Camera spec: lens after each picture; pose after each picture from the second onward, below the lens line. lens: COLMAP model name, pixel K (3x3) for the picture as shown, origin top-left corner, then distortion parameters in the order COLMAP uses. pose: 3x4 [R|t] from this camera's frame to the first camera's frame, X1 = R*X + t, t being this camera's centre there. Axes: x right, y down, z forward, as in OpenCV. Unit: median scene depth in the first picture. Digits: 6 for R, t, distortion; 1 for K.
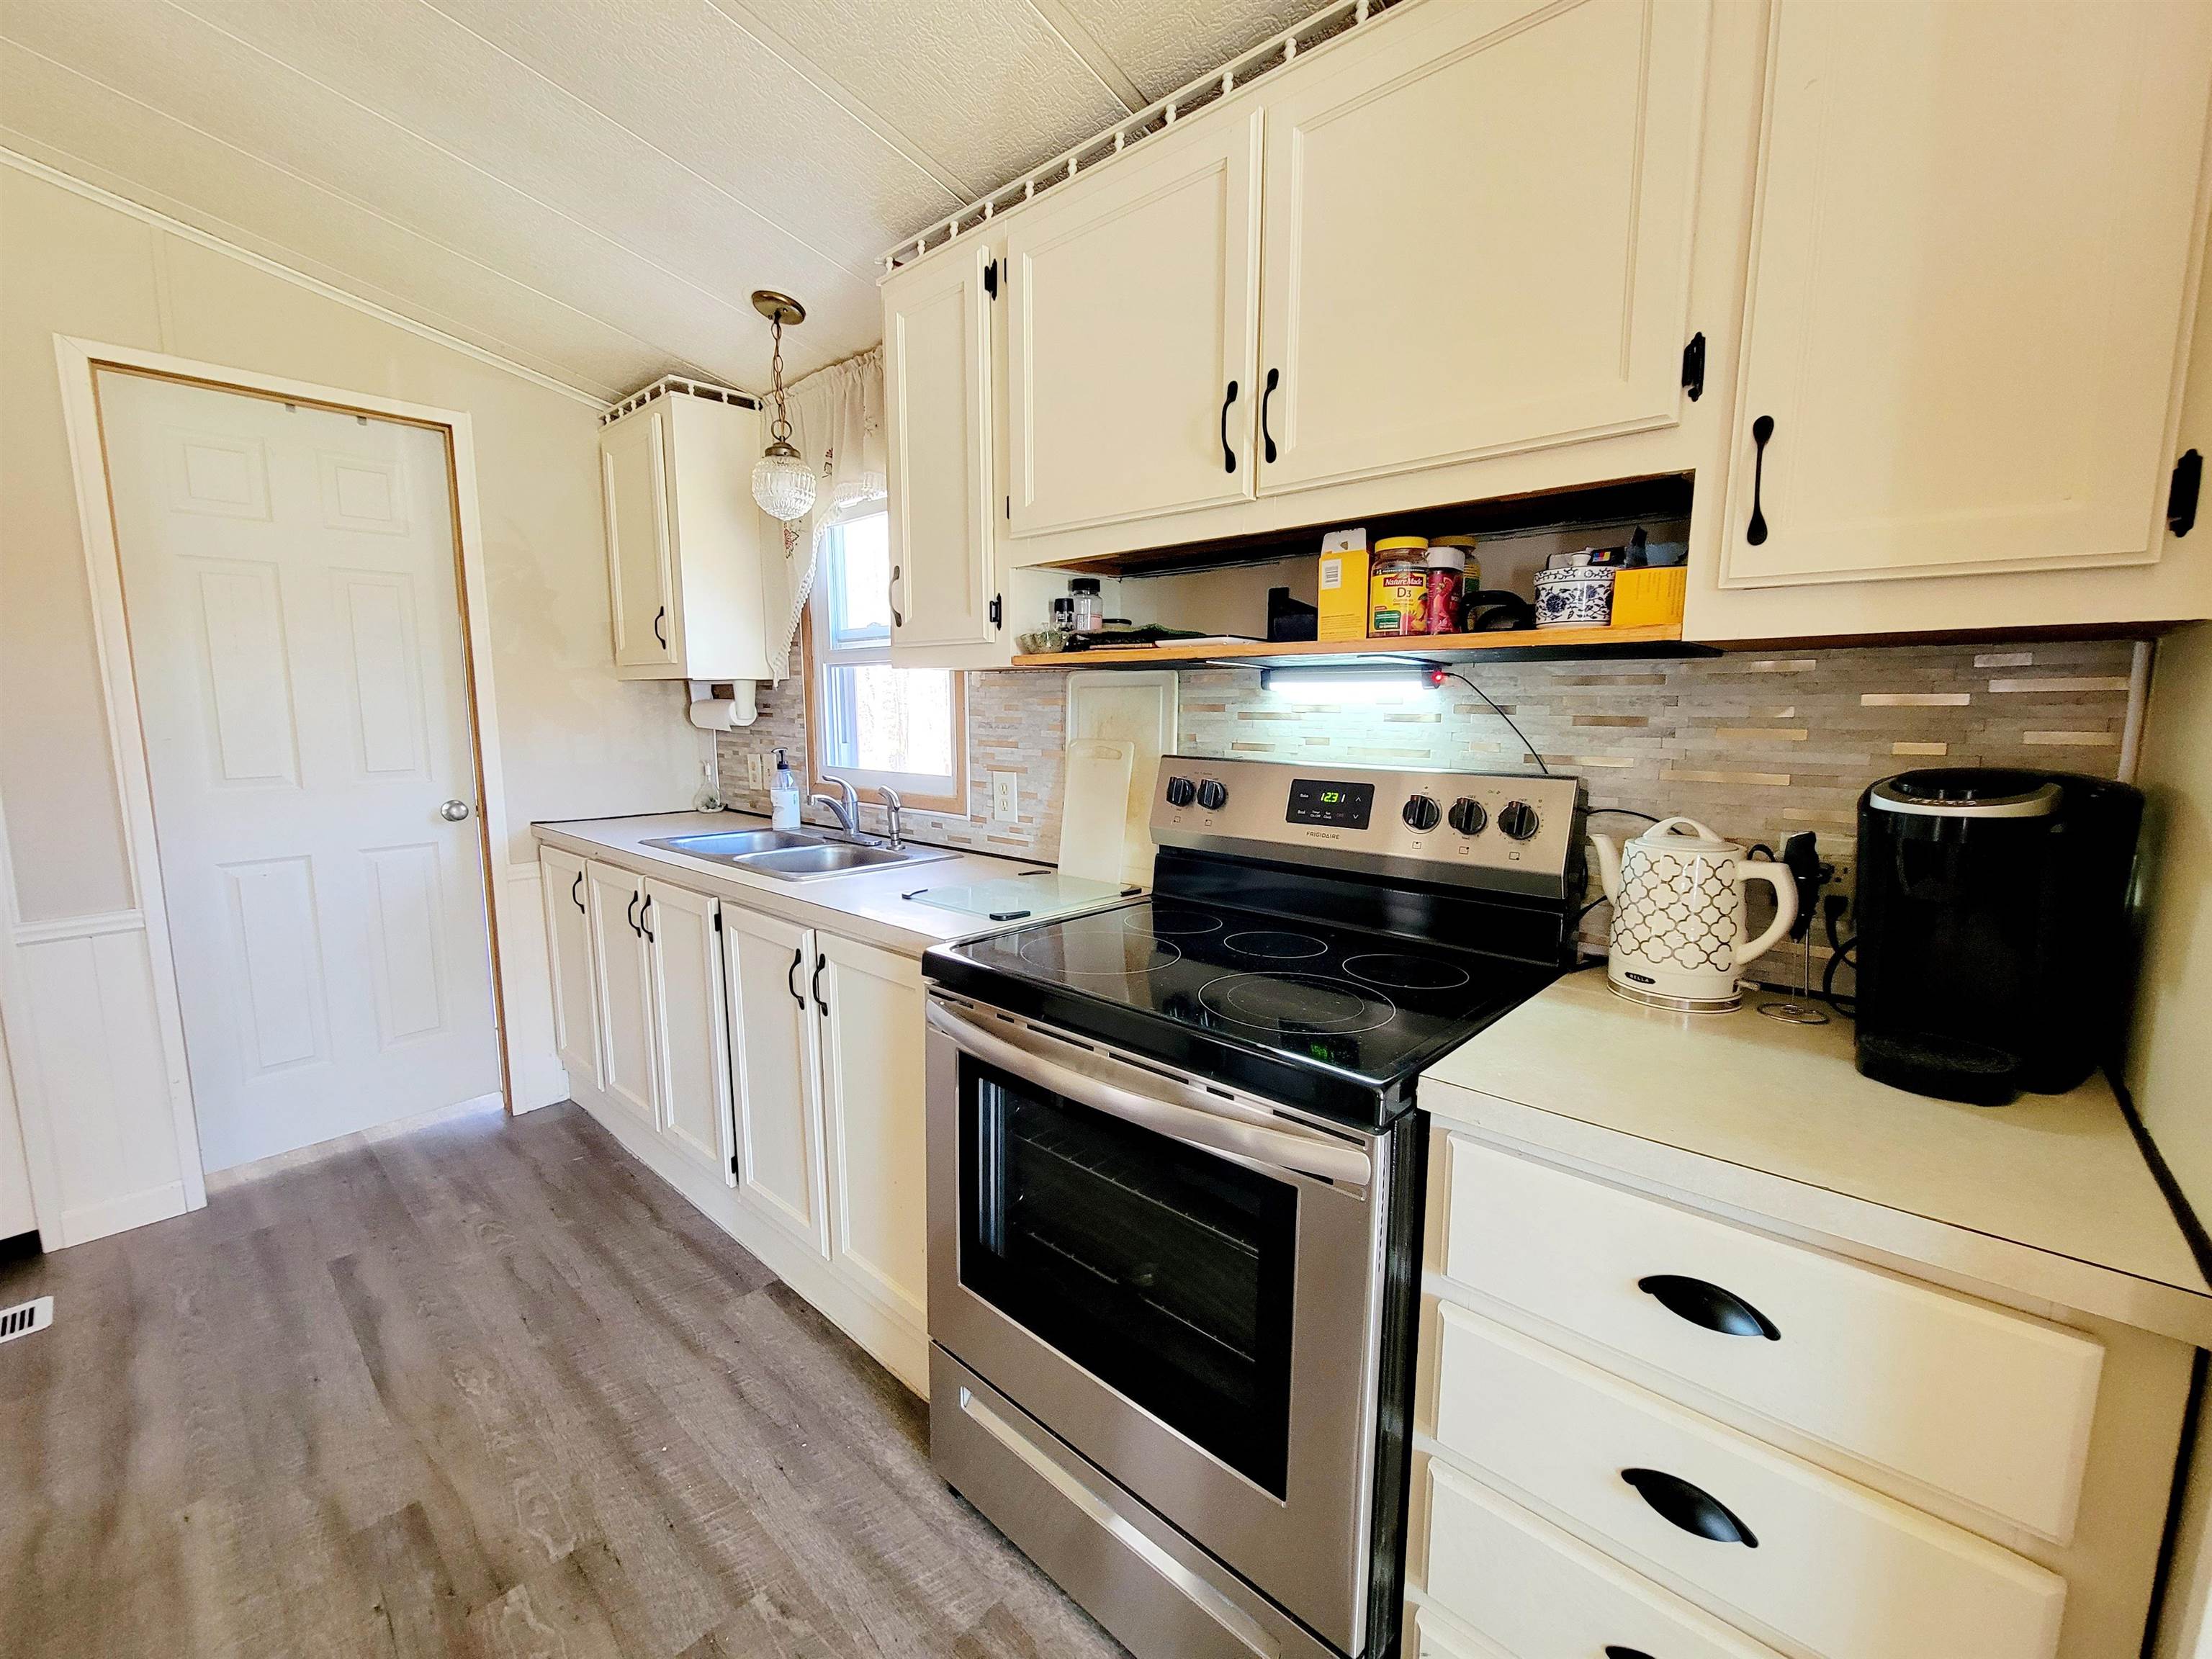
lens RADIAL K [[914.3, 0, 1102.9], [0, 914.3, 838.0], [0, 0, 1]] dist [-0.001055, -0.000022]
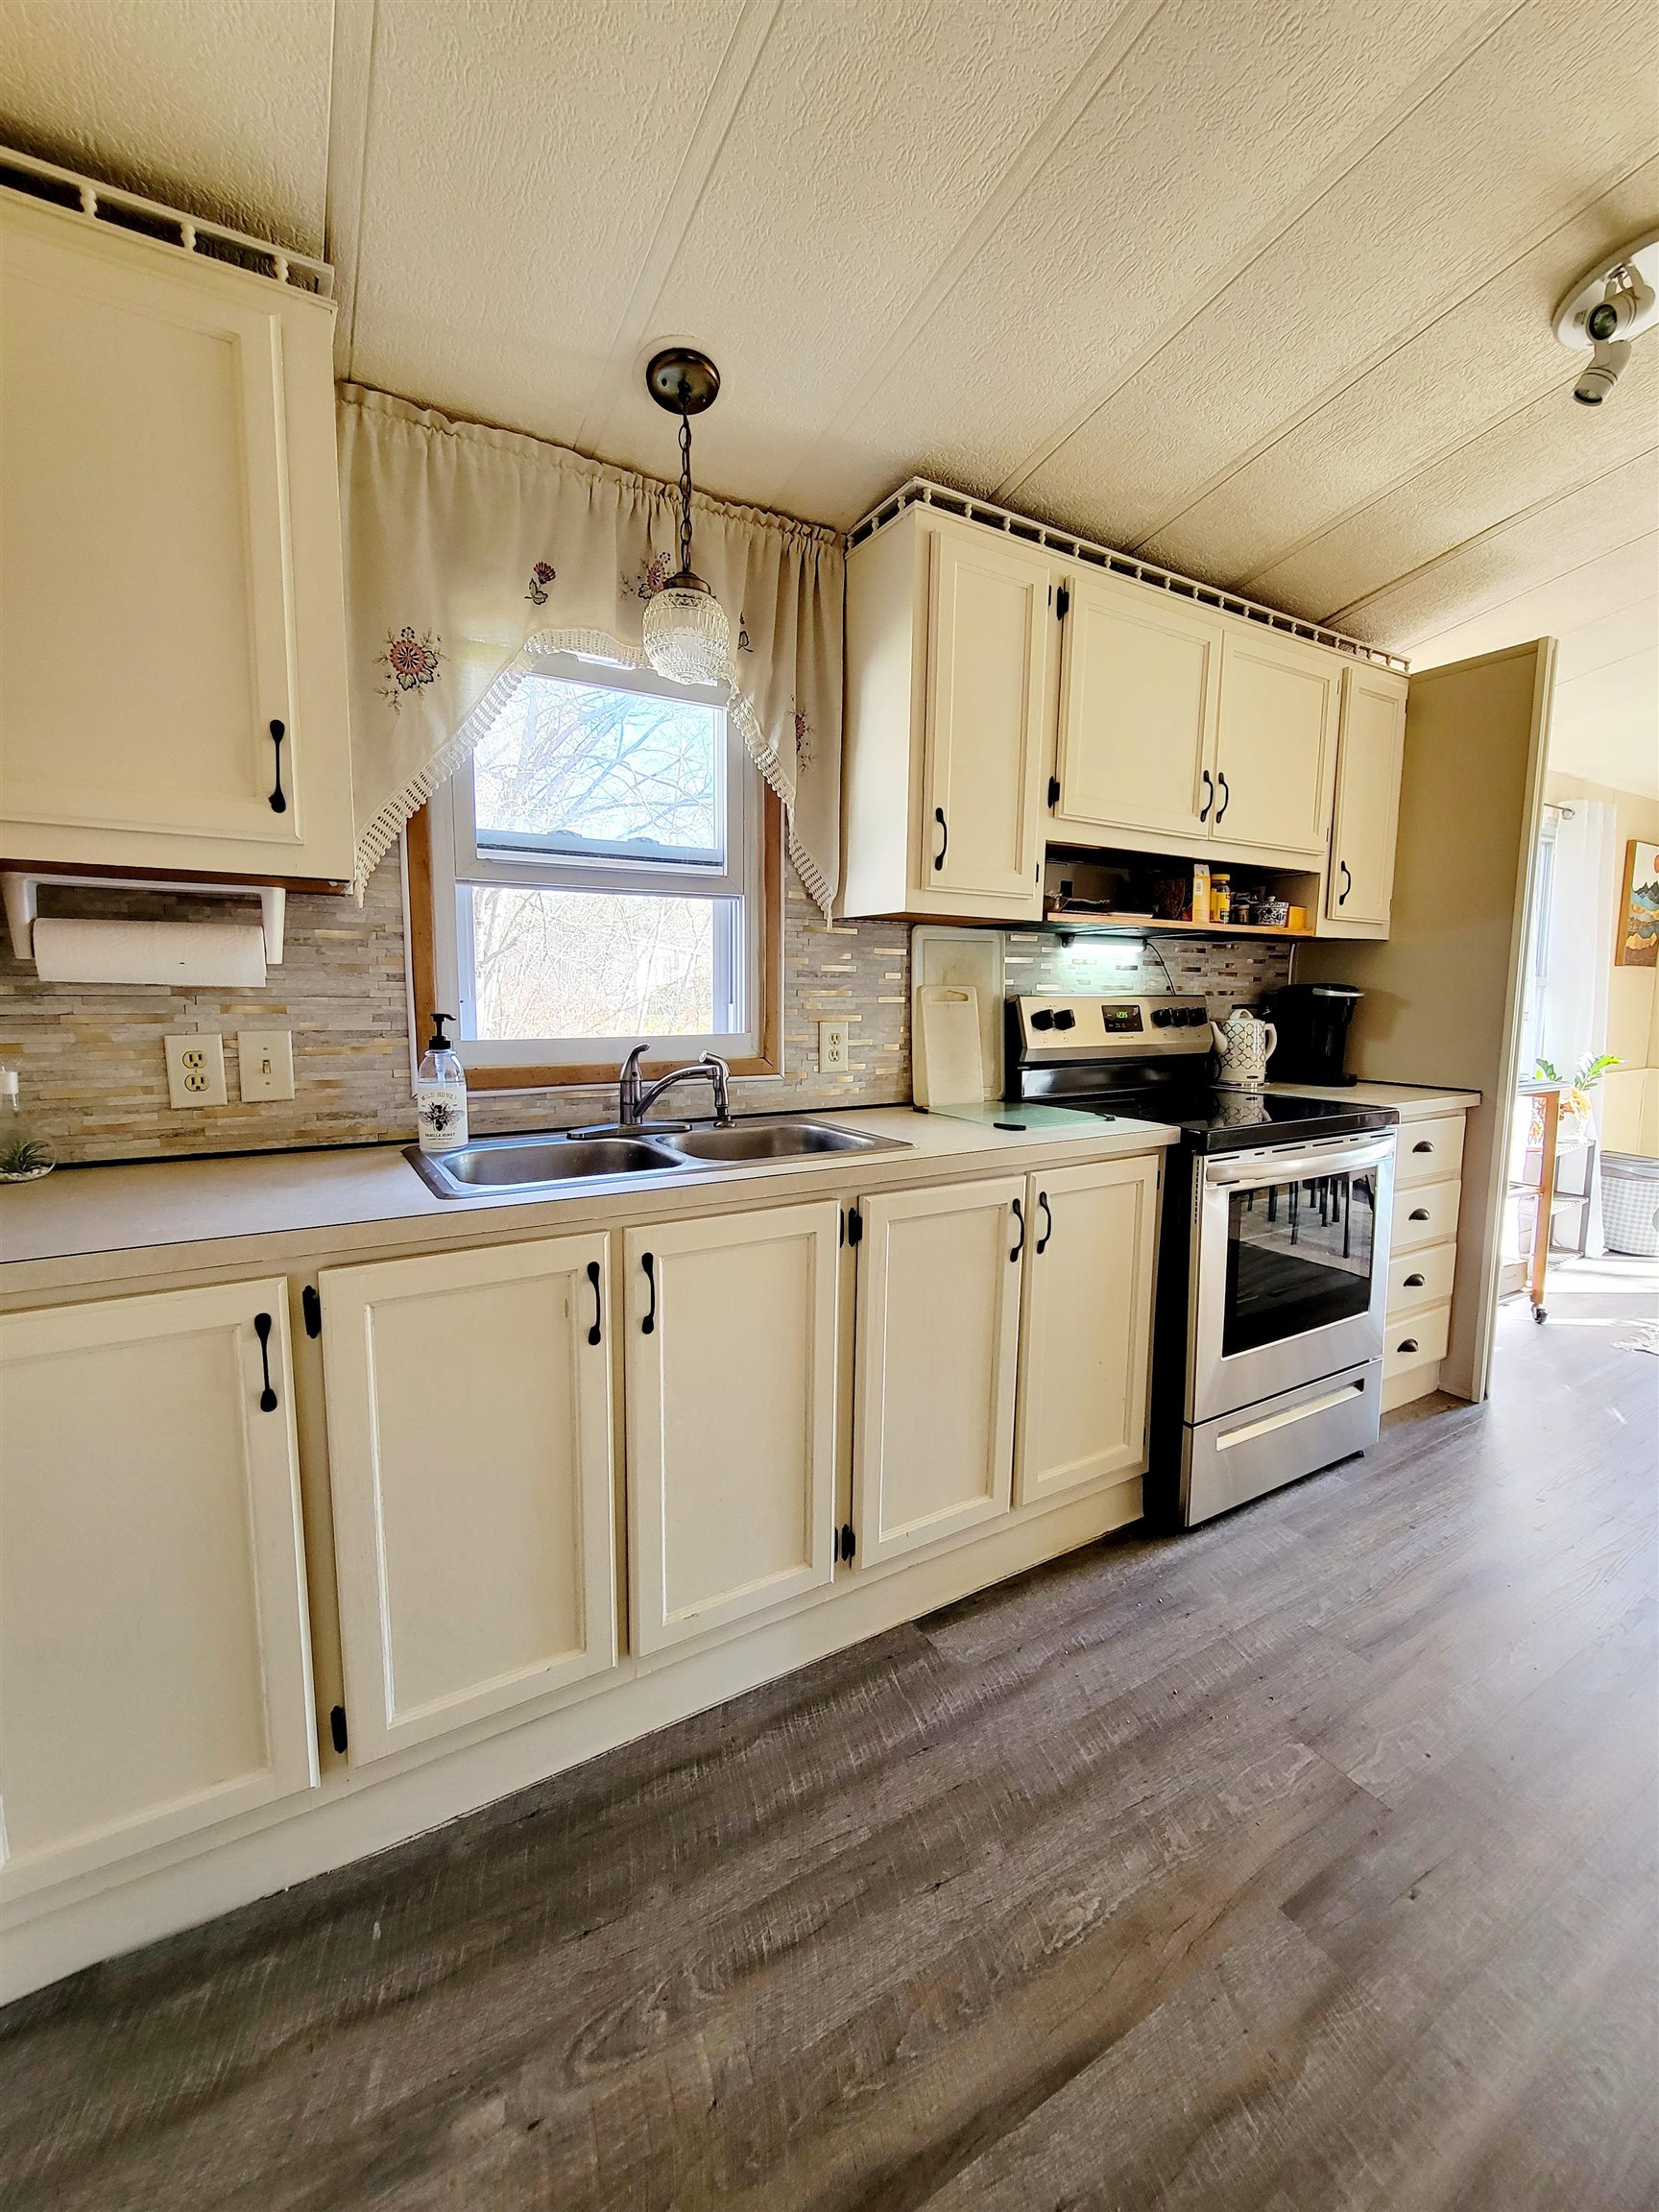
lens RADIAL K [[894.7, 0, 829.5], [0, 894.7, 1106.0], [0, 0, 1]] dist [-0.013289, 0.000083]
pose [[0.281119, -0.124097, 0.951615, -1.232978], [0.130646, 0.987321, 0.090159, -0.084899], [-0.950739, 0.098979, 0.293768, 0.873067]]
